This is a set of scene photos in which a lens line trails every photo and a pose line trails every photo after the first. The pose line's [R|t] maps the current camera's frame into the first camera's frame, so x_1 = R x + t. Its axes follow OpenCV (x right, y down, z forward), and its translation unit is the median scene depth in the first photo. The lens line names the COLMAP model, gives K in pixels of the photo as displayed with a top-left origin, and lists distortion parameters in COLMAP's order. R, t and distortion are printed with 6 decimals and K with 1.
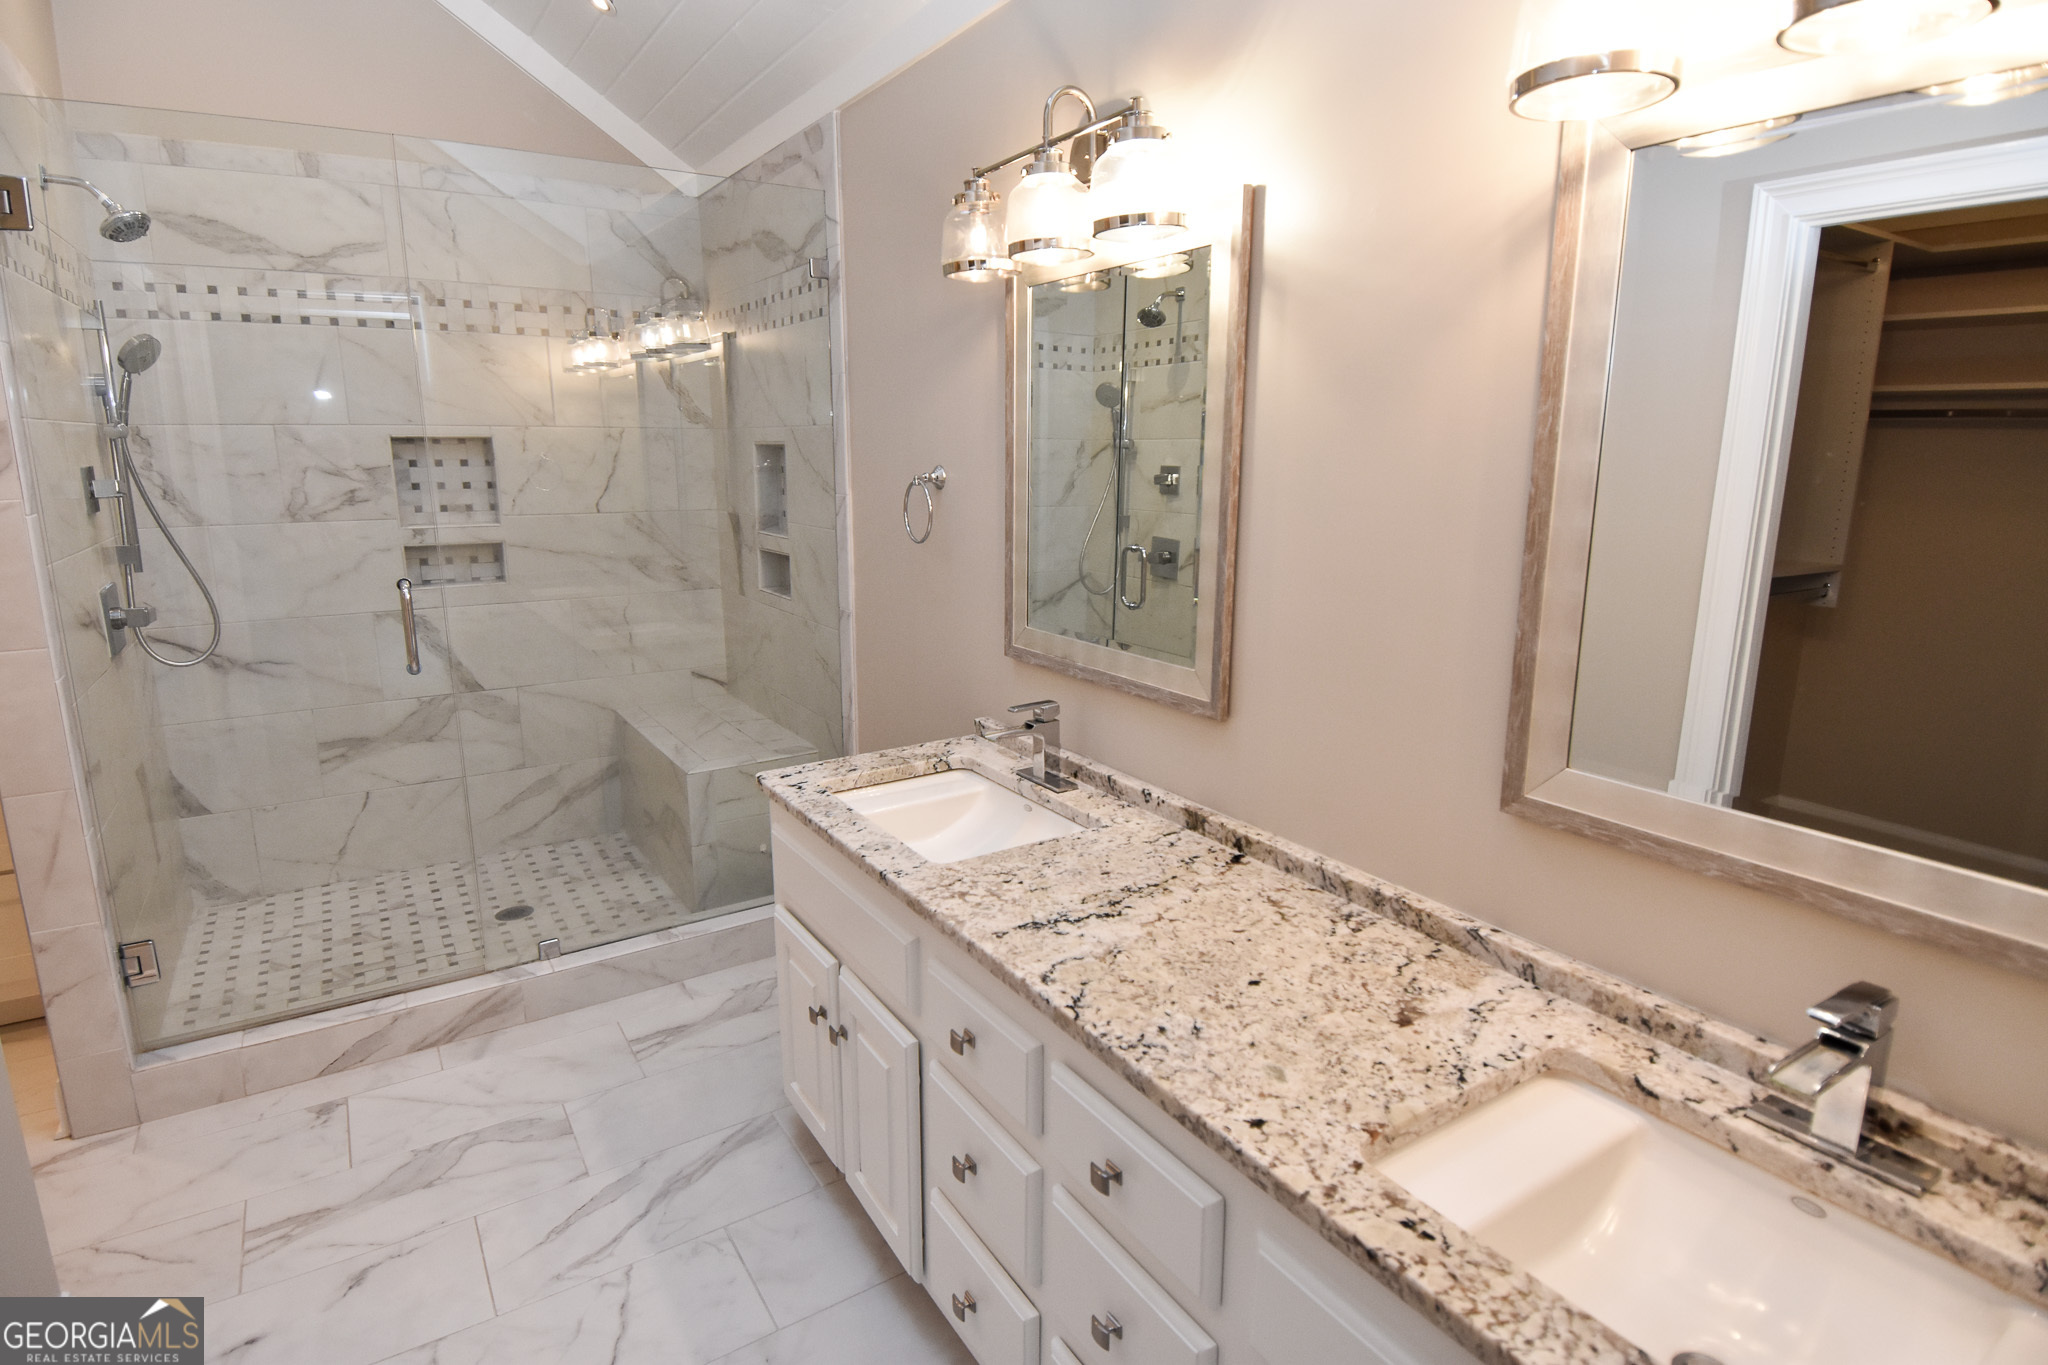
lens RADIAL K [[1099.0, 0, 1036.4], [0, 1099.0, 668.4], [0, 0, 1]] dist [0.048486, -0.051139]
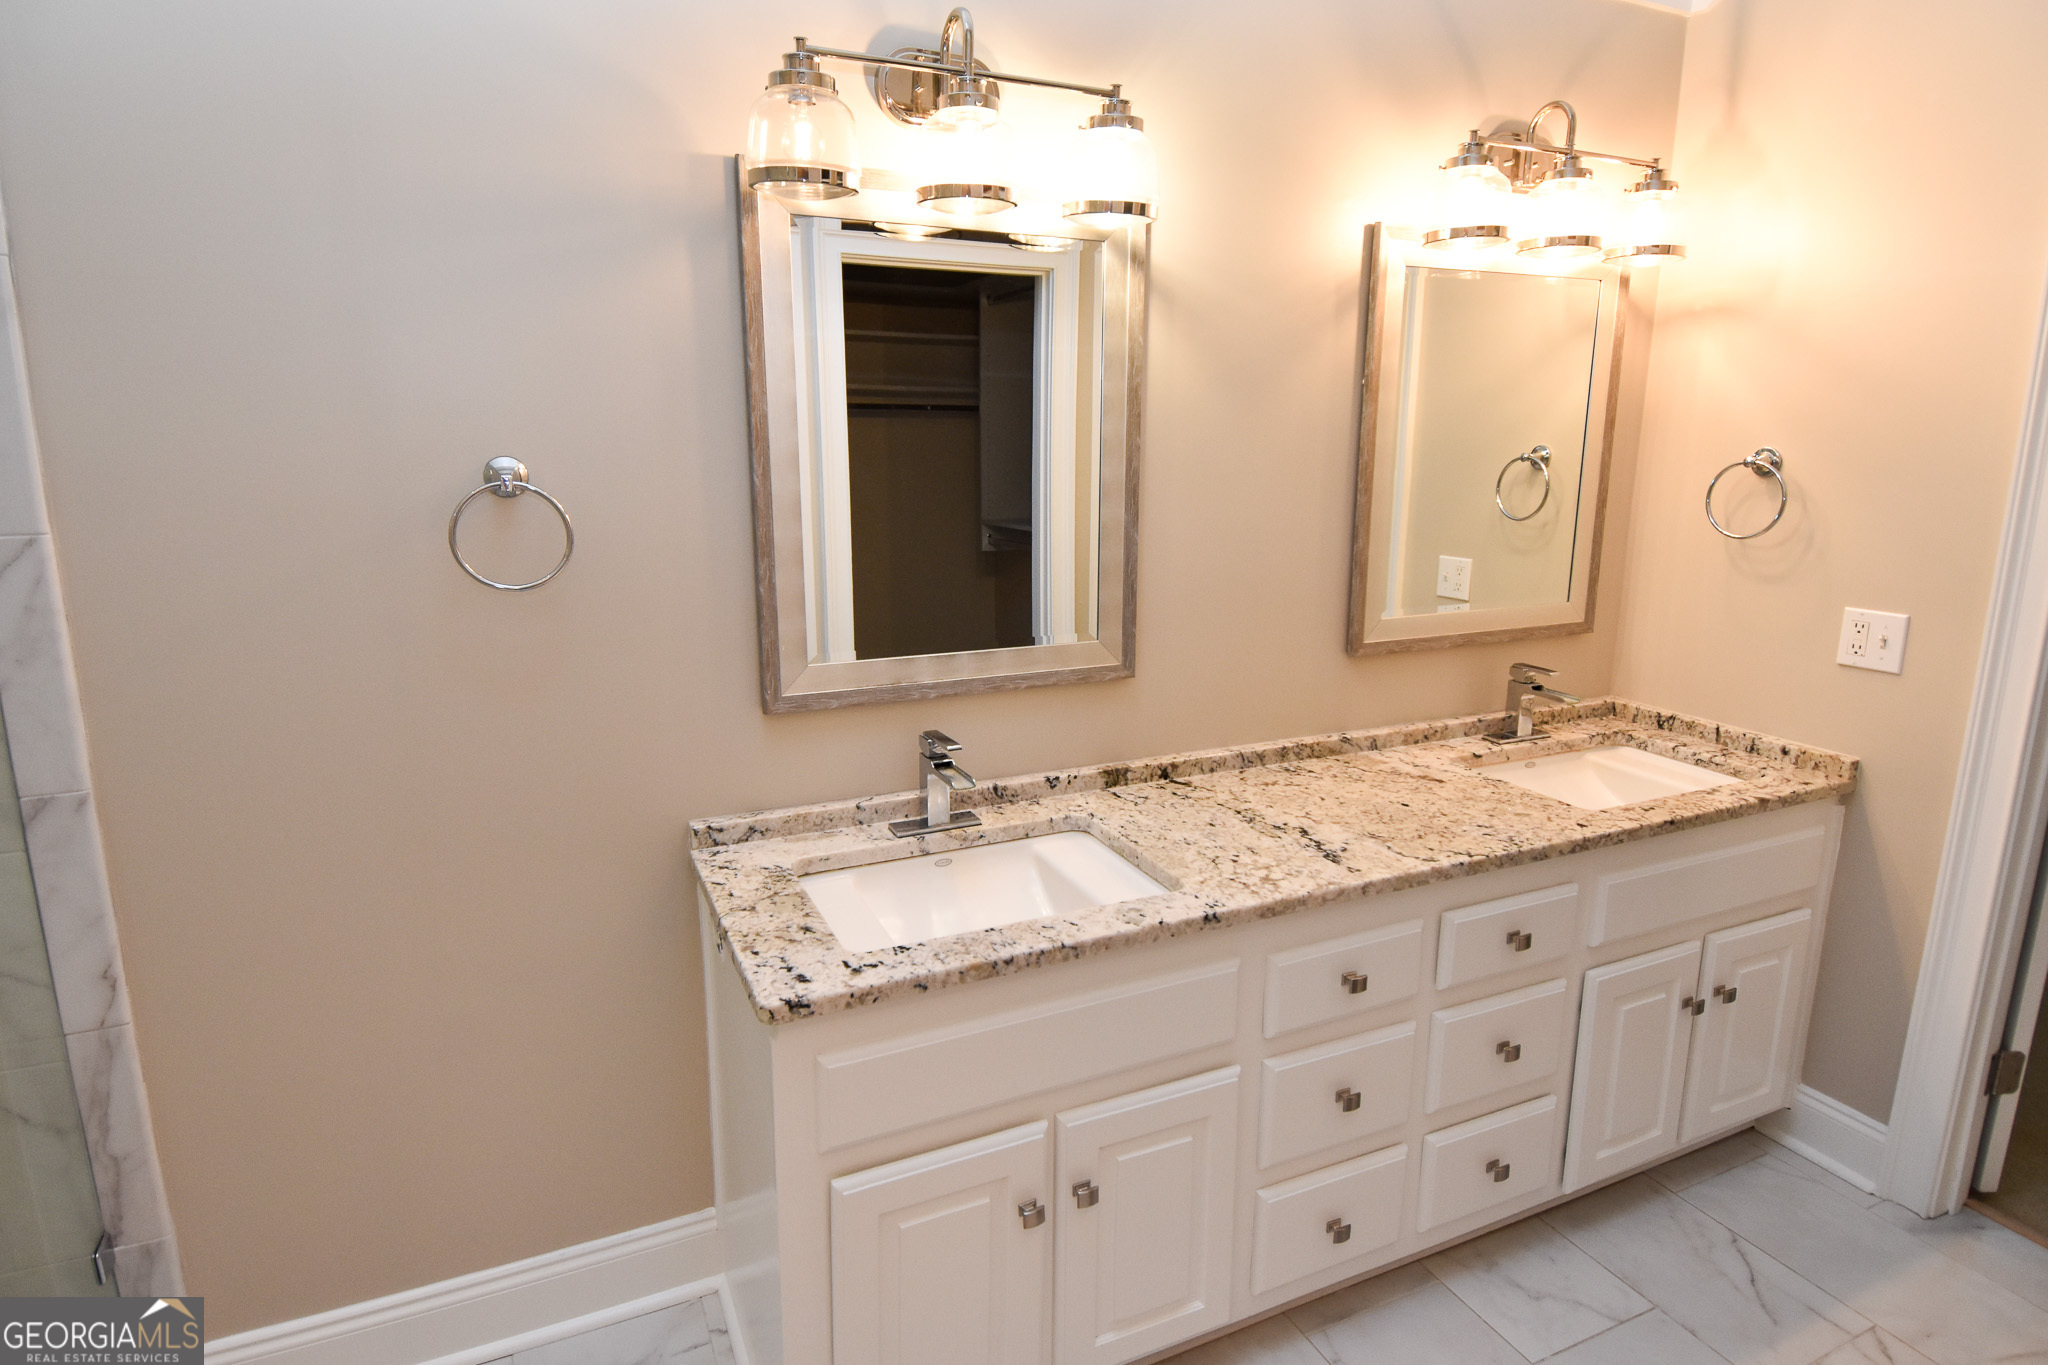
lens RADIAL K [[1099.0, 0, 1048.7], [0, 1099.0, 679.1], [0, 0, 1]] dist [0.048486, -0.051139]
pose [[0.130820, -0.222543, 0.966106, -0.843432], [0.195013, 0.961218, 0.195010, -0.169475], [-0.972037, 0.162892, 0.169145, 0.816366]]
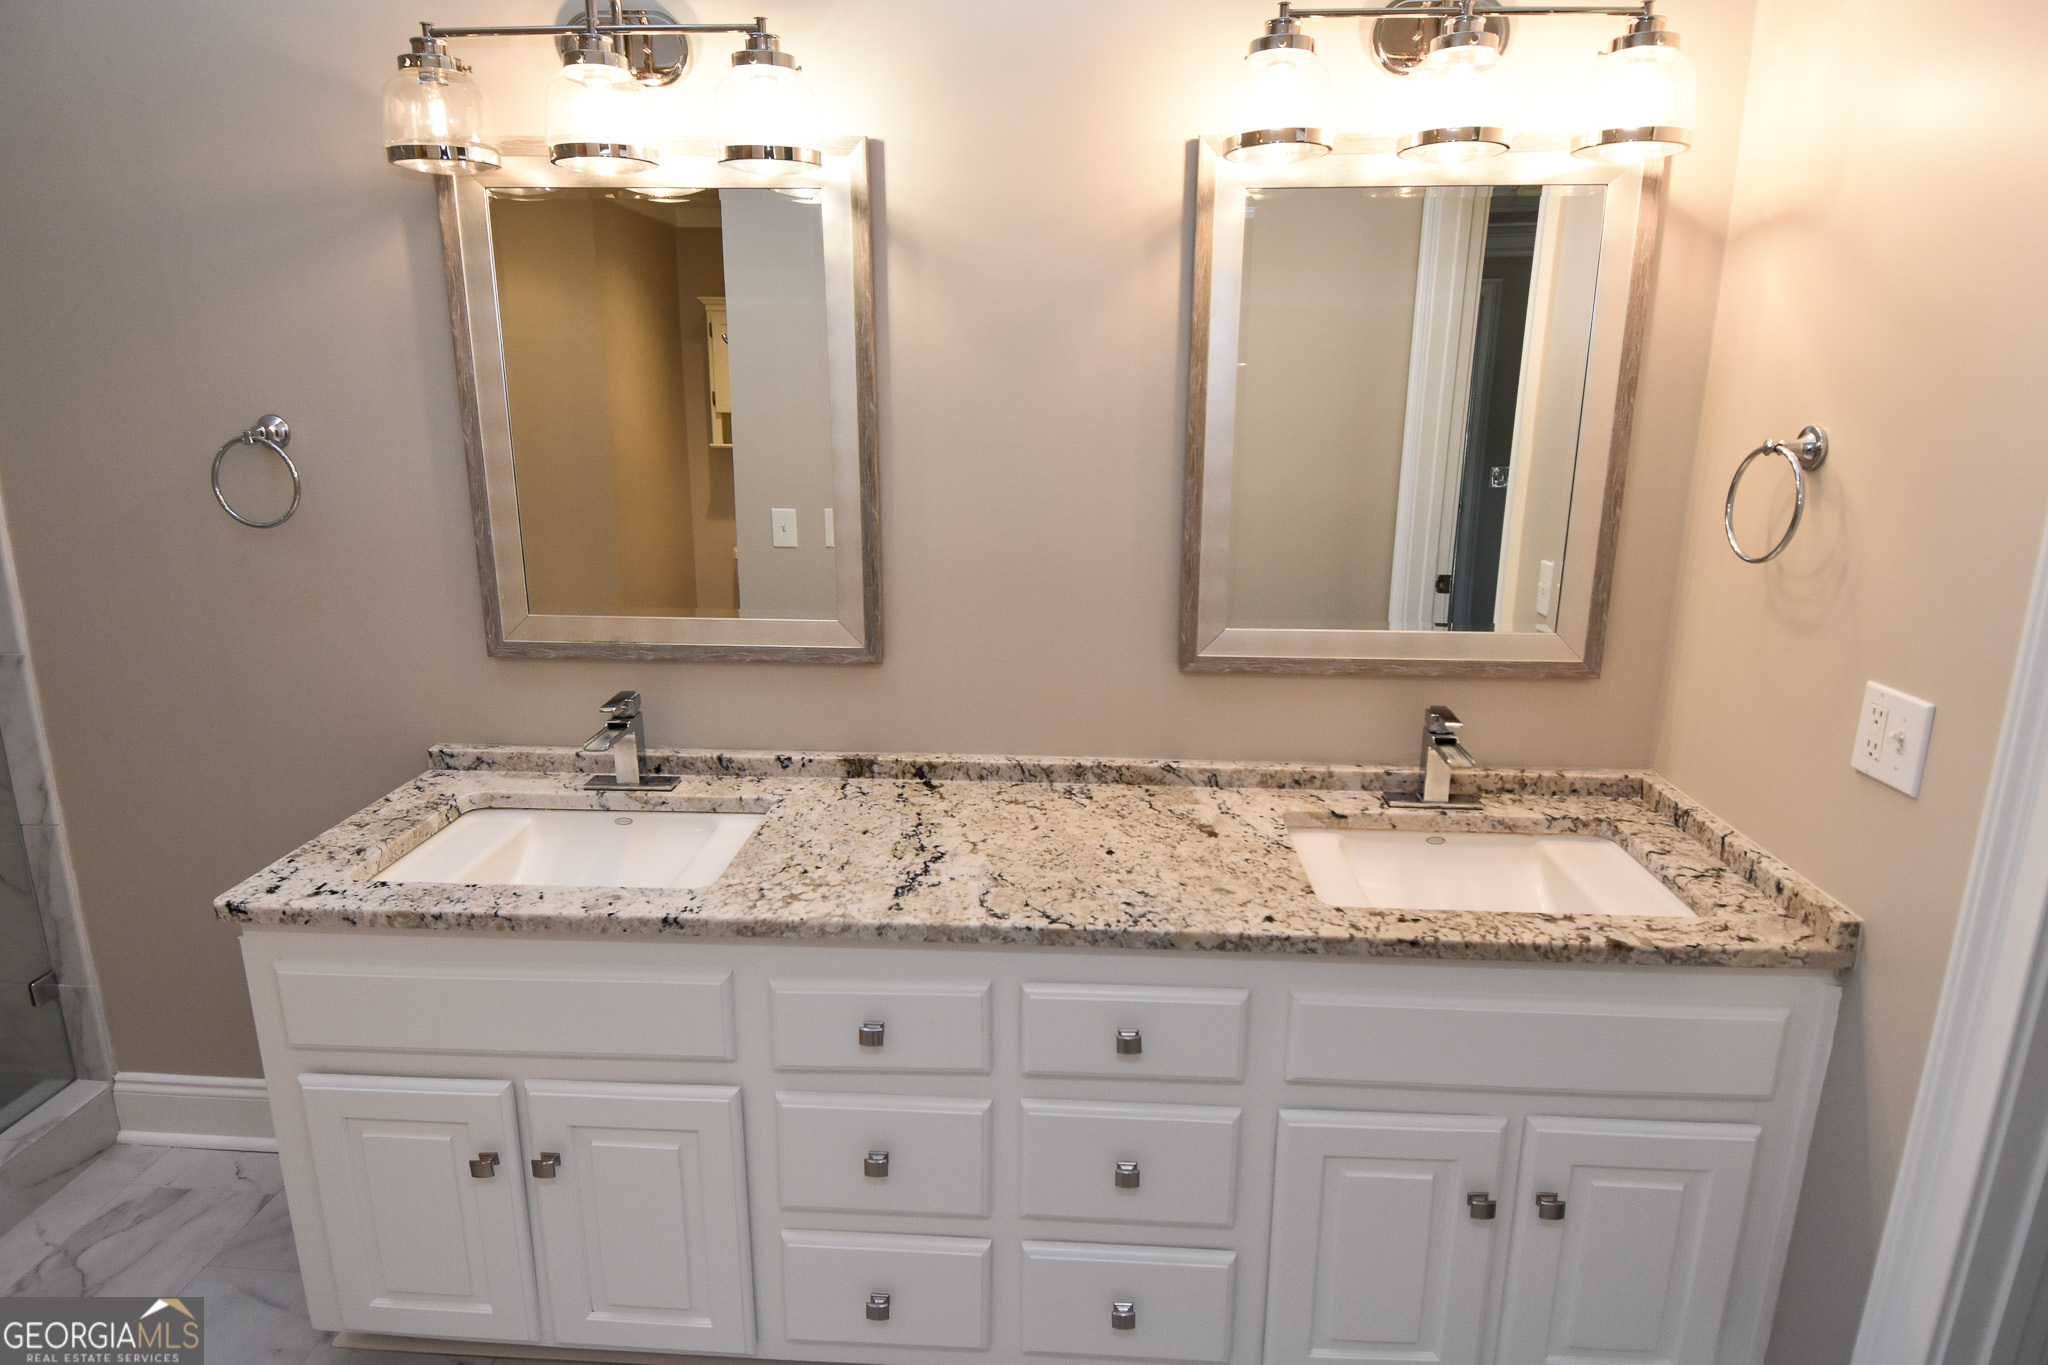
lens RADIAL K [[1099.0, 0, 1054.6], [0, 1099.0, 683.9], [0, 0, 1]] dist [0.048486, -0.051139]
pose [[0.576584, -0.206923, 0.790401, -0.513784], [0.159544, 0.977290, 0.139464, -0.048456], [-0.801309, 0.045691, 0.596503, 0.226228]]
